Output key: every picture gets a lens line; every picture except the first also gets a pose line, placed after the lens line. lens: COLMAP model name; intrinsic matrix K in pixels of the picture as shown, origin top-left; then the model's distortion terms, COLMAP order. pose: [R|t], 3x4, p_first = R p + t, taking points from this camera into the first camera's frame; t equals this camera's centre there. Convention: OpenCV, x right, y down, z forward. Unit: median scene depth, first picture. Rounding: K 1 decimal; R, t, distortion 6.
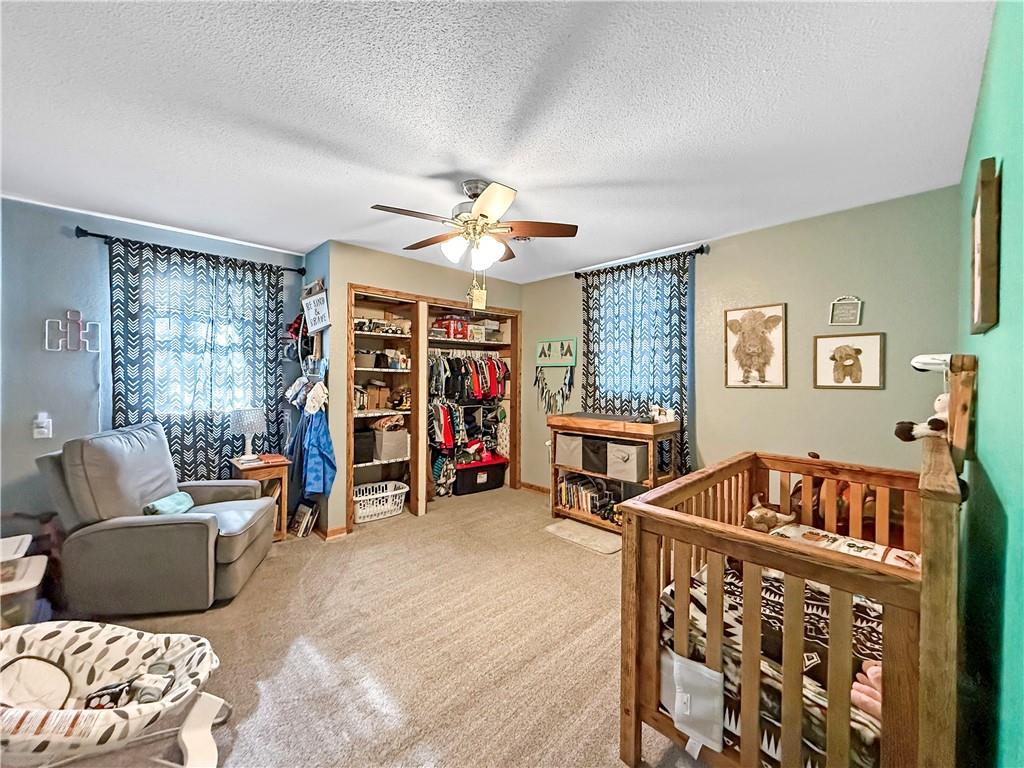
lens RADIAL K [[416.3, 0, 510.3], [0, 416.3, 379.7], [0, 0, 1]] dist [-0.000082, -0.000189]
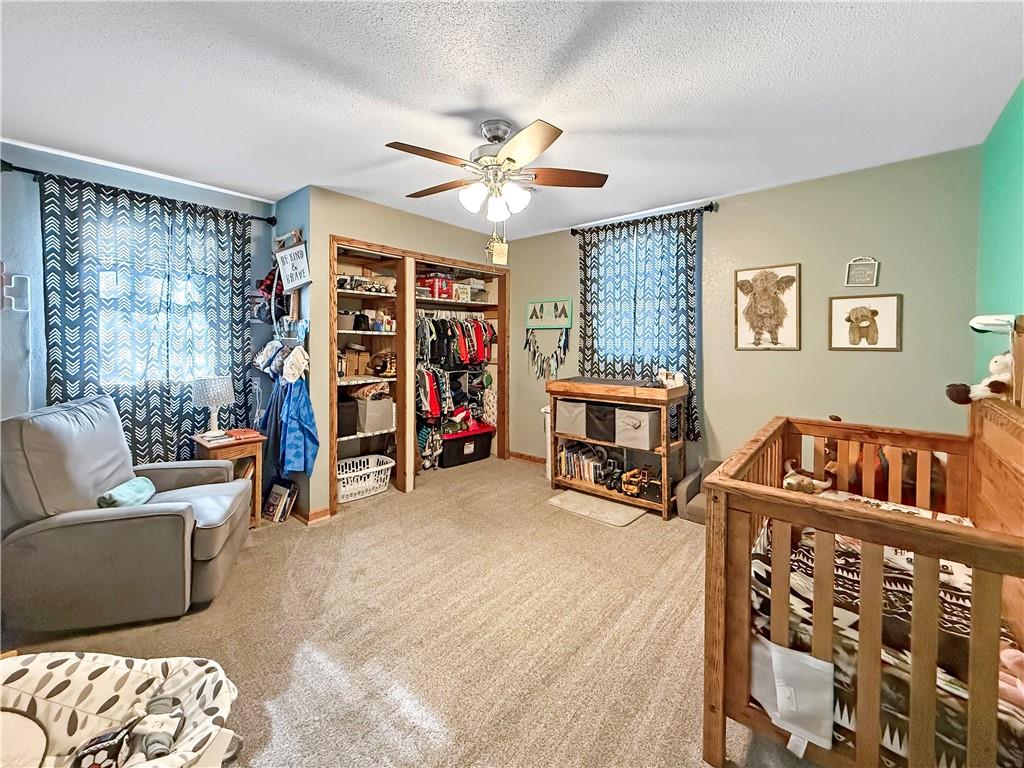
lens RADIAL K [[433.2, 0, 512.9], [0, 433.2, 346.5], [0, 0, 1]] dist [-0.000194, 0.000070]
pose [[0.995565, -0.005045, 0.093938, -0.097993], [0.004209, 0.999950, 0.009097, -0.000599], [-0.093980, -0.008661, 0.995536, 0.044815]]
